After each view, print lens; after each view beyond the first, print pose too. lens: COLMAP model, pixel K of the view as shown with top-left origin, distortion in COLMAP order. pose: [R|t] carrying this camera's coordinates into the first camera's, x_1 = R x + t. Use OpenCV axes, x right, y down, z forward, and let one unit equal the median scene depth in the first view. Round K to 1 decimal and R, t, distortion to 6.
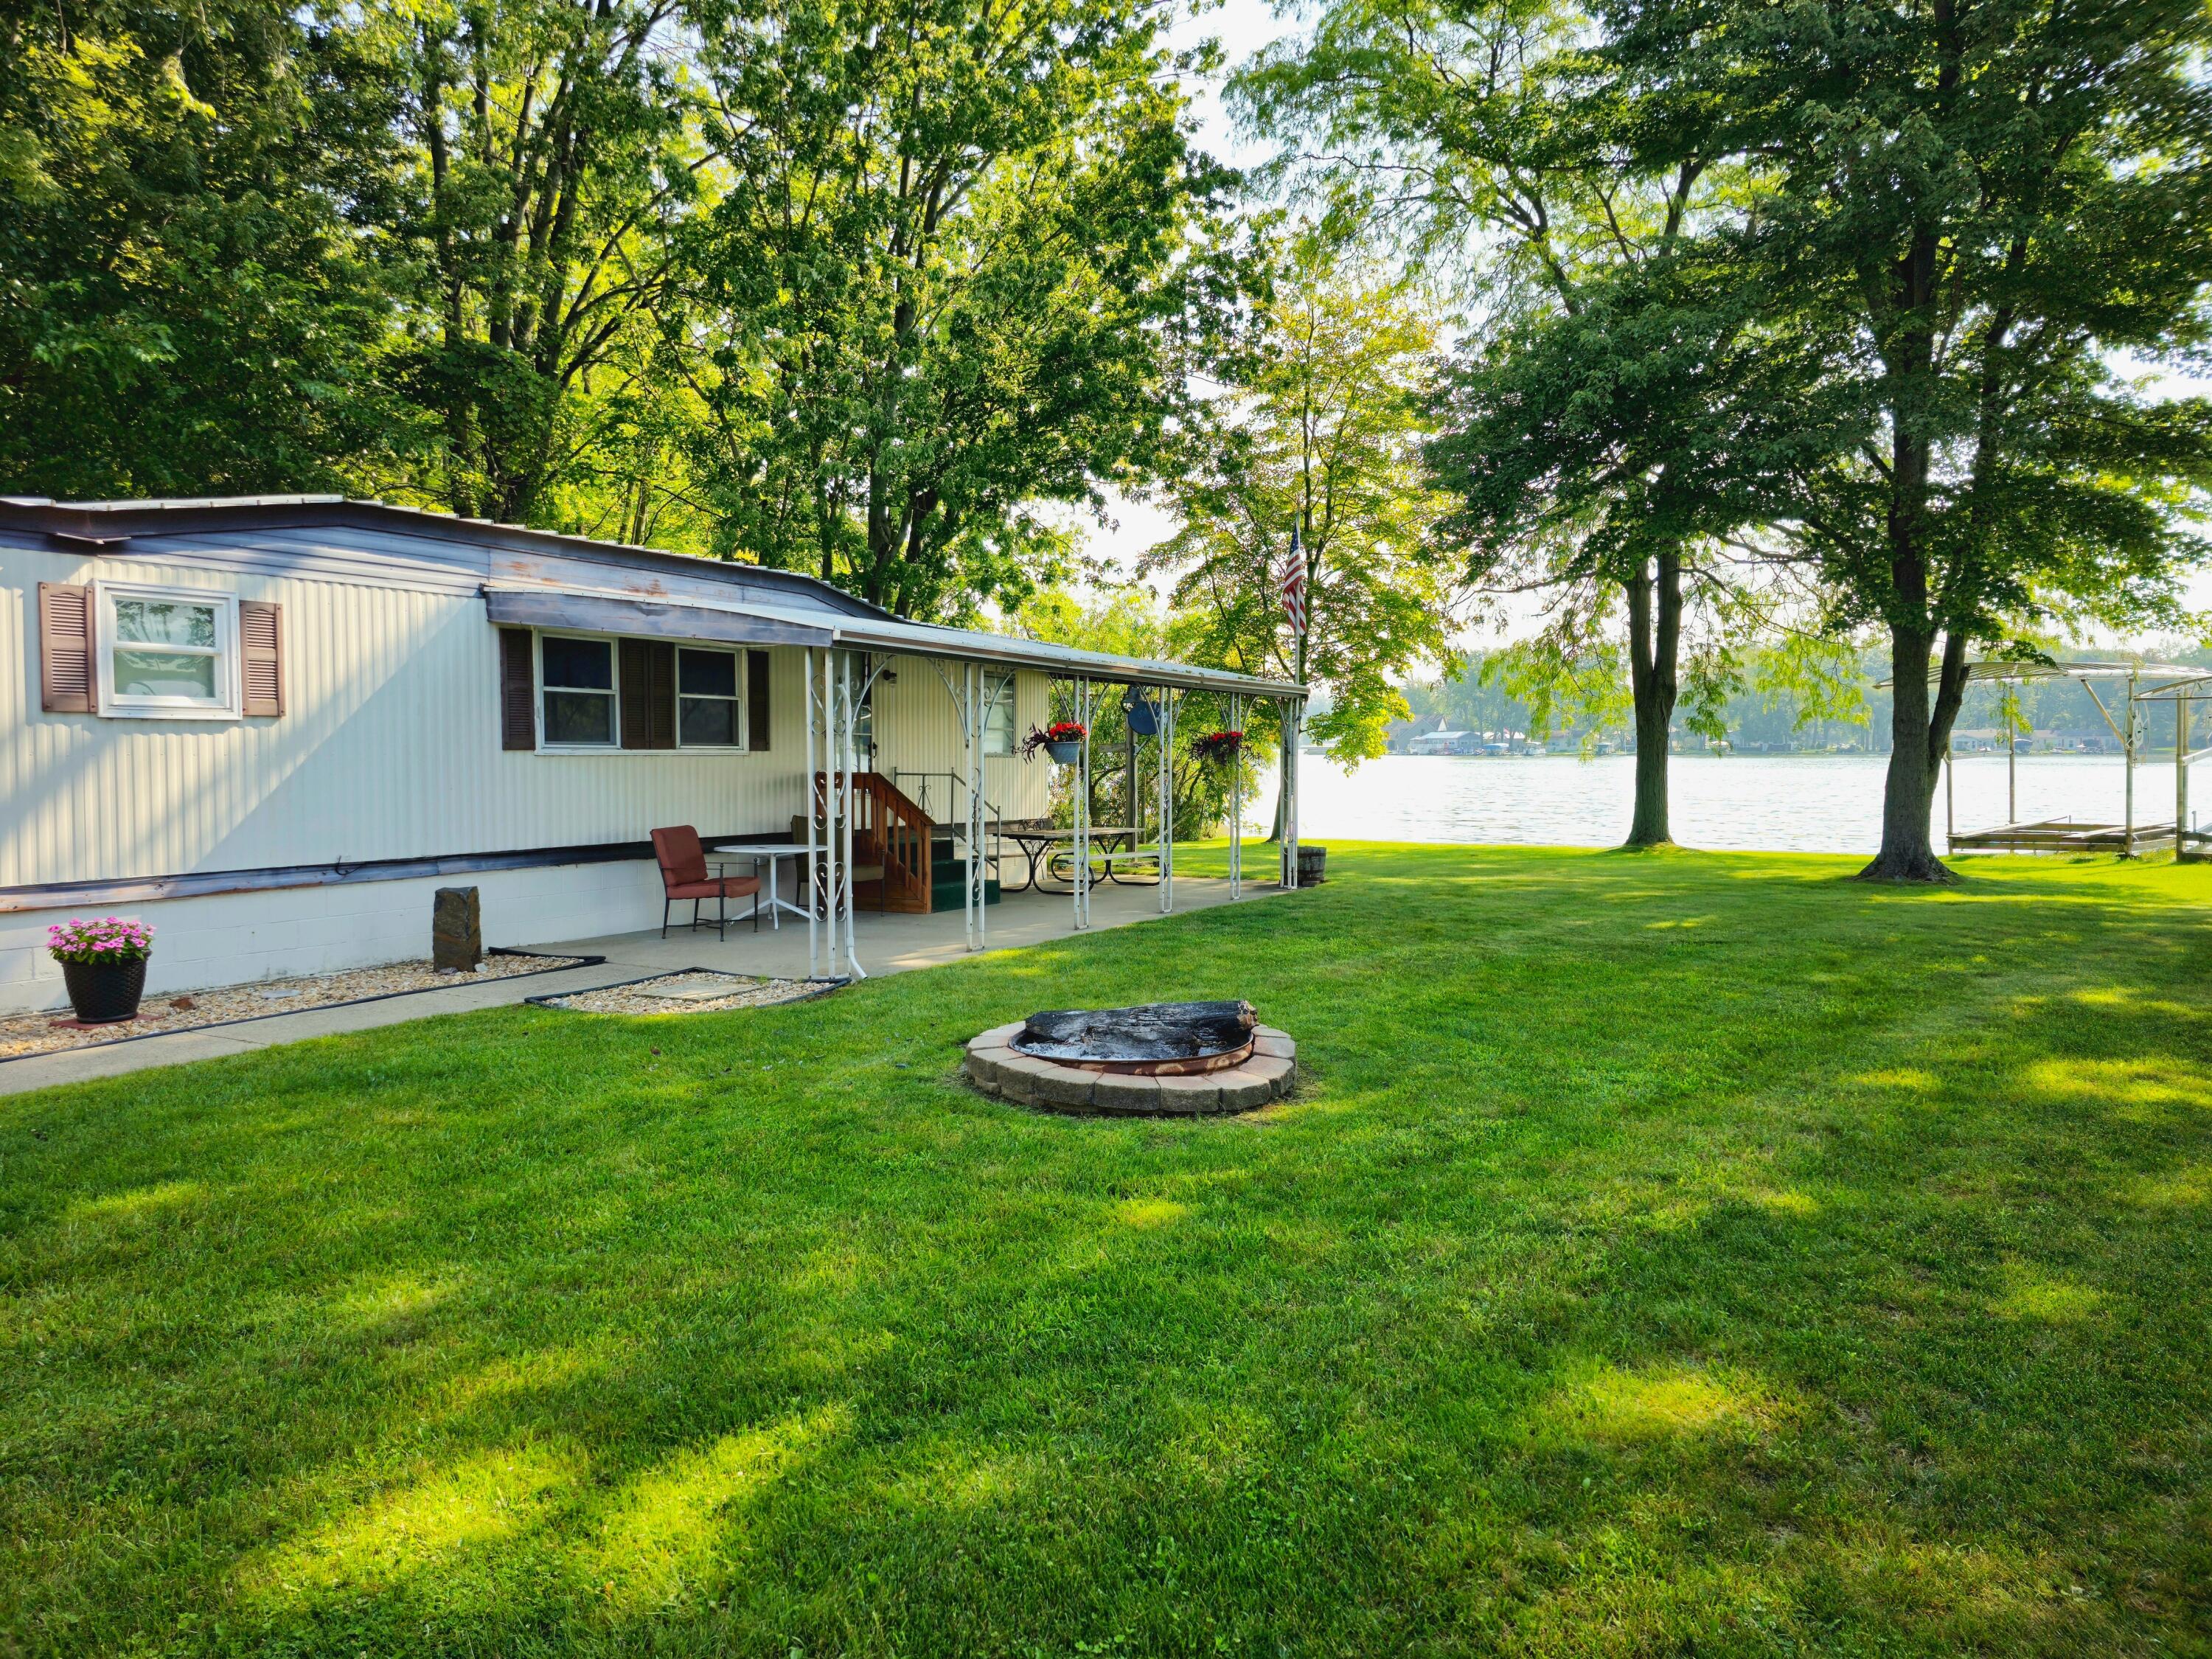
lens RADIAL K [[1486.9, 0, 1106.0], [0, 1486.9, 829.5], [0, 0, 1]] dist [0.057636, -0.000164]
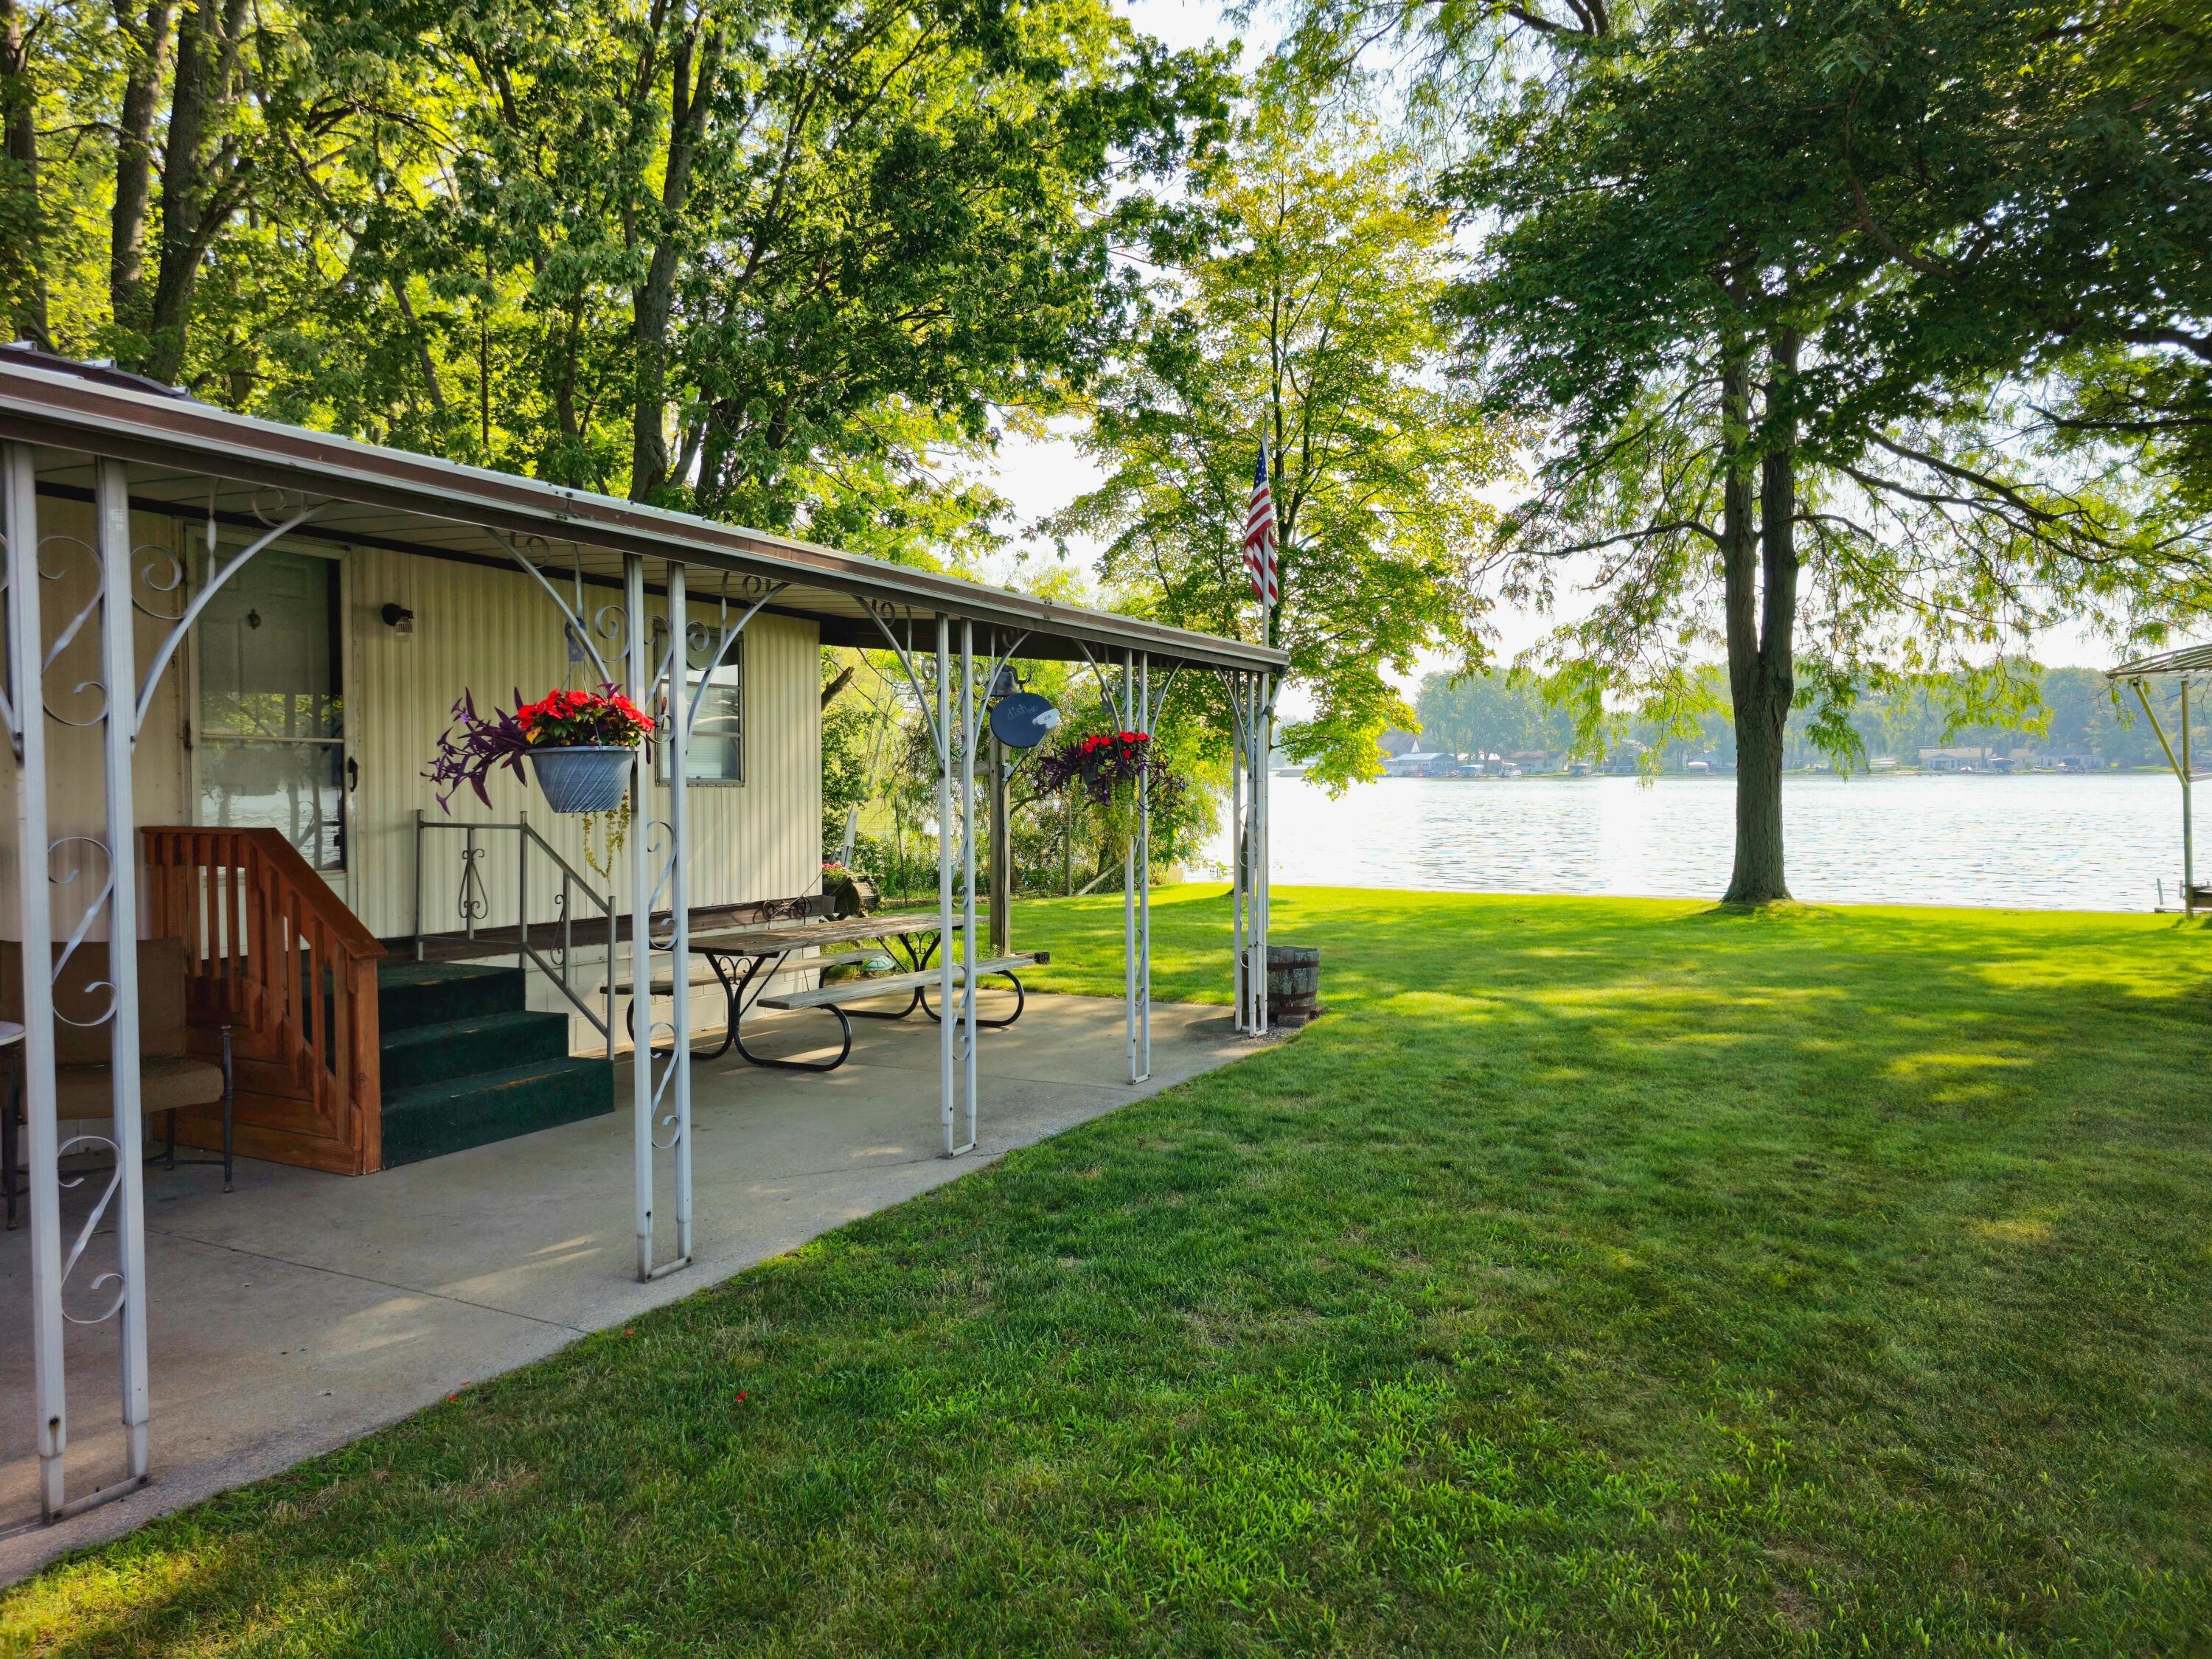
lens RADIAL K [[1492.4, 0, 1112.6], [0, 1492.4, 816.1], [0, 0, 1]] dist [0.047425, -0.000455]
pose [[0.999720, -0.005059, 0.023121, 0.037596], [0.005627, 0.999682, -0.024574, -0.014806], [-0.022990, 0.024697, 0.999431, 0.285667]]
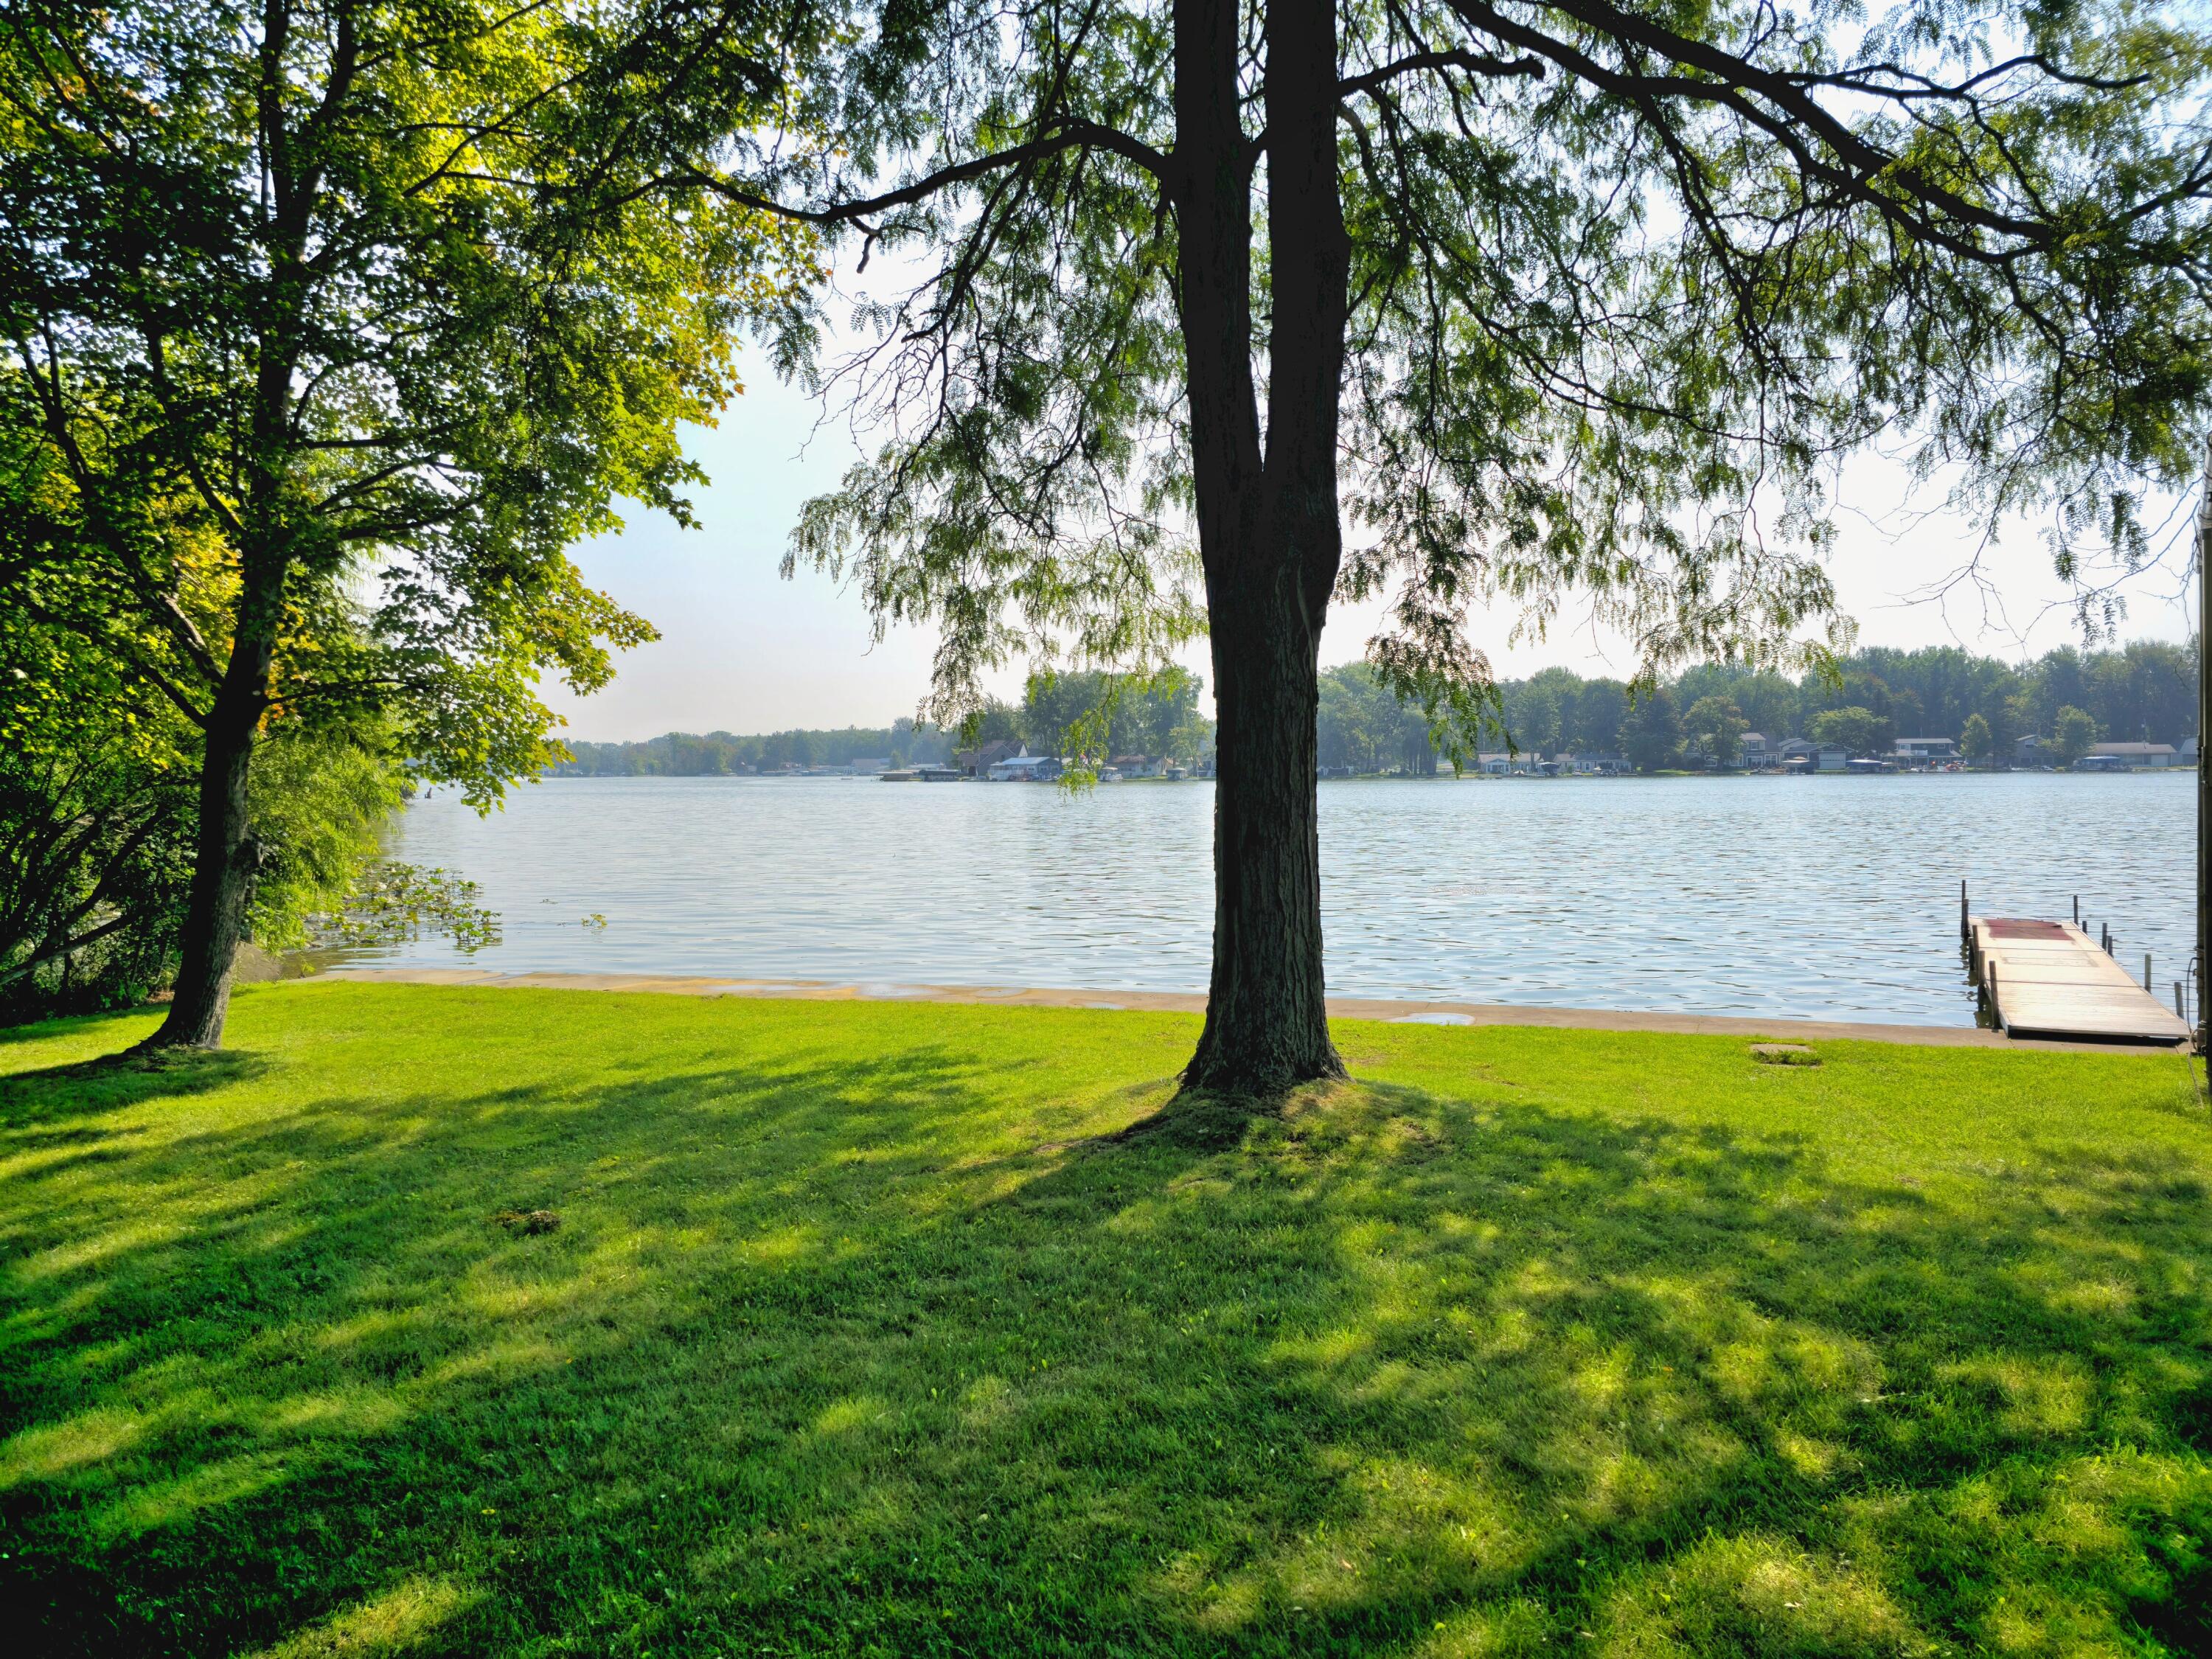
lens RADIAL K [[1486.9, 0, 1106.0], [0, 1486.9, 829.5], [0, 0, 1]] dist [0.057636, -0.000164]
pose [[0.963597, -0.015535, 0.266908, 0.258275], [0.020428, 0.999670, -0.015567, -0.034172], [-0.266578, 0.020453, 0.963596, 0.731459]]
